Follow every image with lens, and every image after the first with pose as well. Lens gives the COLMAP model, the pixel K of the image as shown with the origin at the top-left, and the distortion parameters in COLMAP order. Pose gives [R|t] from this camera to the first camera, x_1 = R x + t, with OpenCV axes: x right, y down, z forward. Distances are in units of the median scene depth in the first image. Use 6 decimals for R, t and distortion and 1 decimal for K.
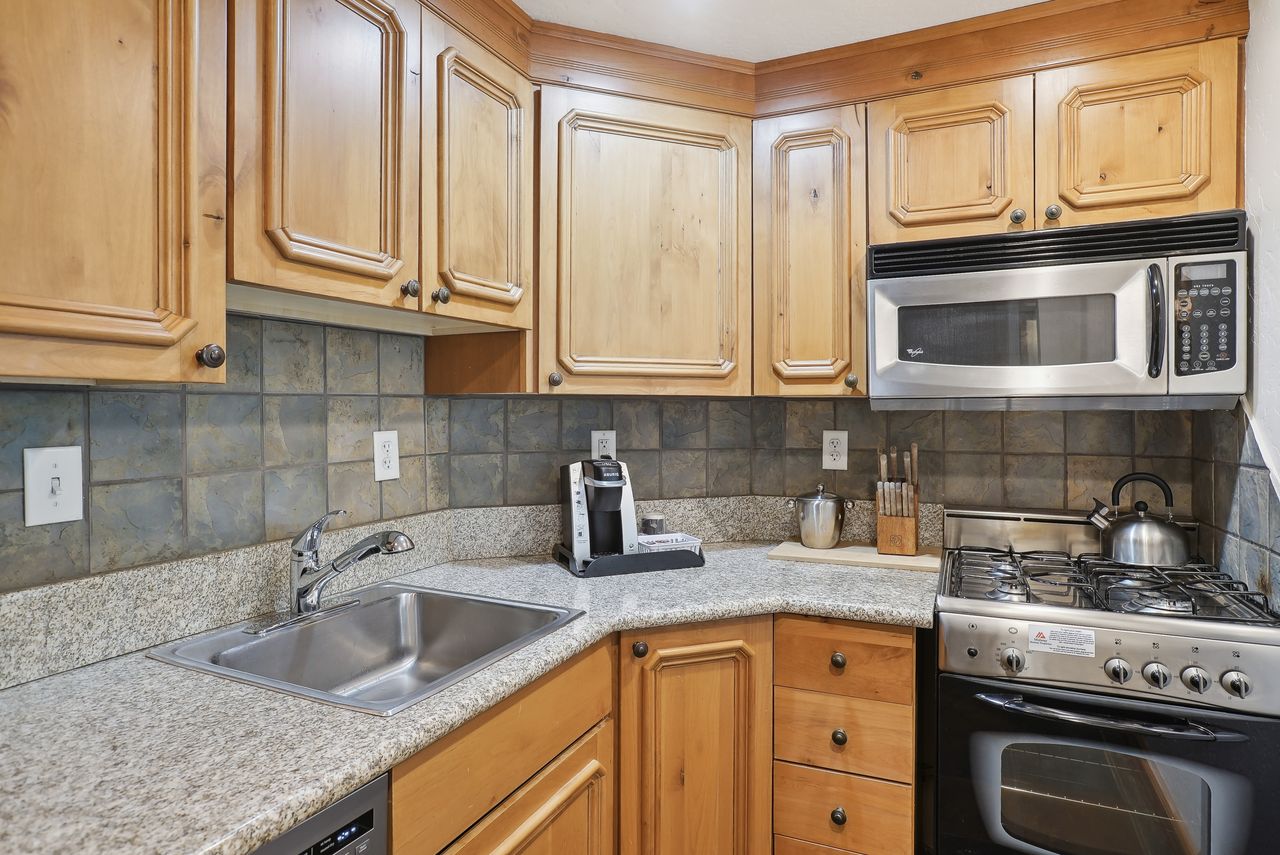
lens RADIAL K [[705.7, 0, 641.2], [0, 705.7, 409.1], [0, 0, 1]] dist [0.000058, 0.000105]
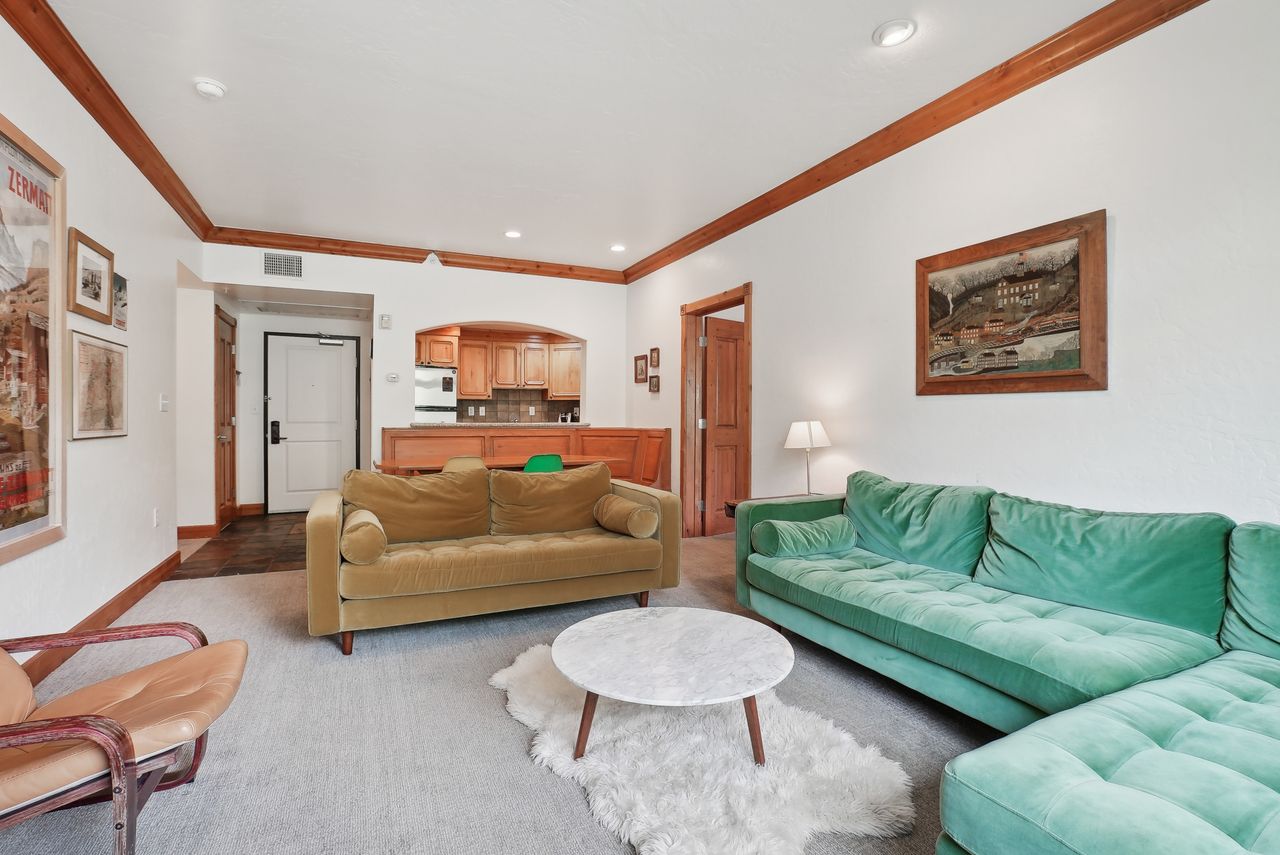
lens RADIAL K [[622.3, 0, 640.0], [0, 622.3, 427.5], [0, 0, 1]] dist [-0.000590, -0.000030]
pose [[0.765569, 0.015114, -0.643177, 4.284605], [-0.003776, 0.999812, 0.018999, 0.120591], [0.643343, -0.012116, 0.765482, -2.769688]]
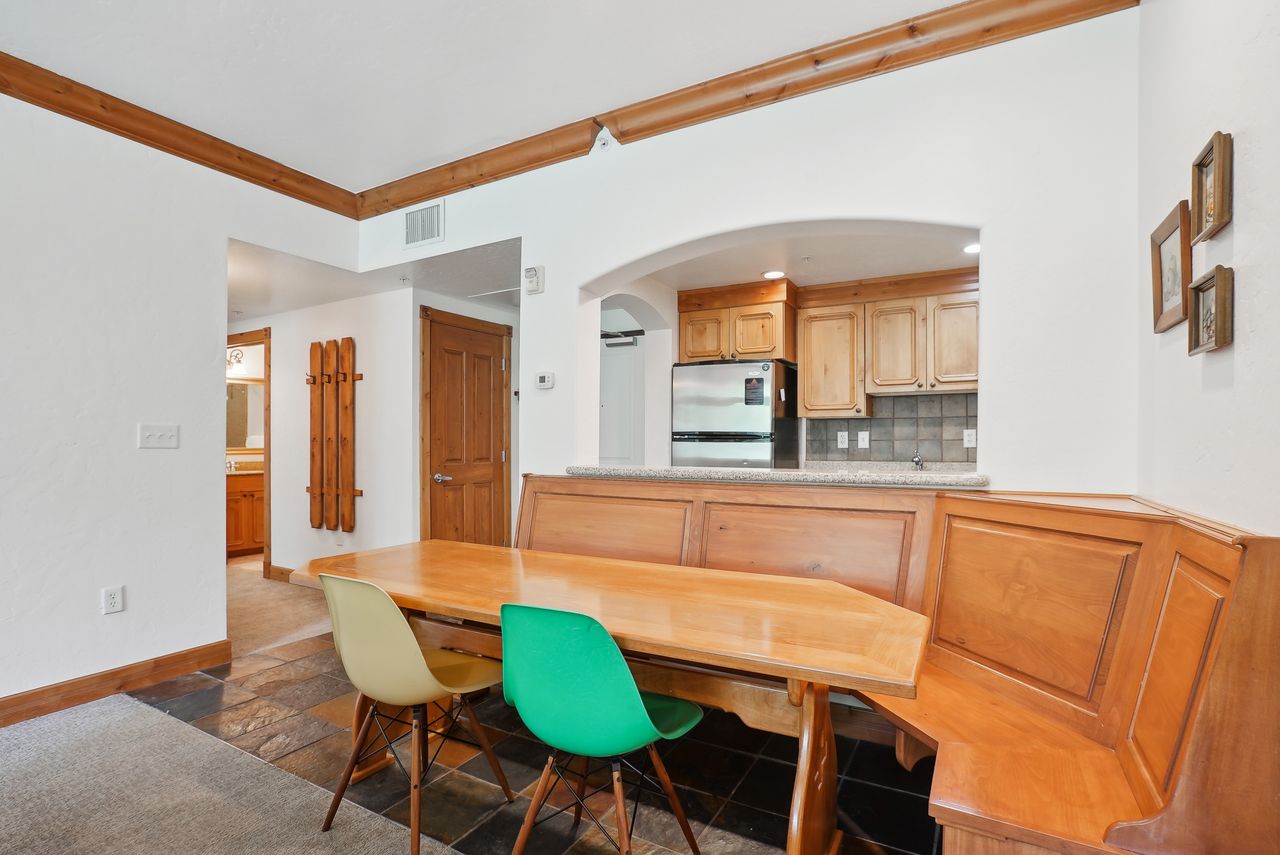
lens RADIAL K [[612.3, 0, 640.0], [0, 612.3, 440.7], [0, 0, 1]] dist [-0.039255, -0.000151]
pose [[-0.072396, -0.001638, -0.997375, 2.481387], [0.002499, 0.999995, -0.001824, 0.090676], [0.997373, -0.002625, -0.072392, -0.118935]]
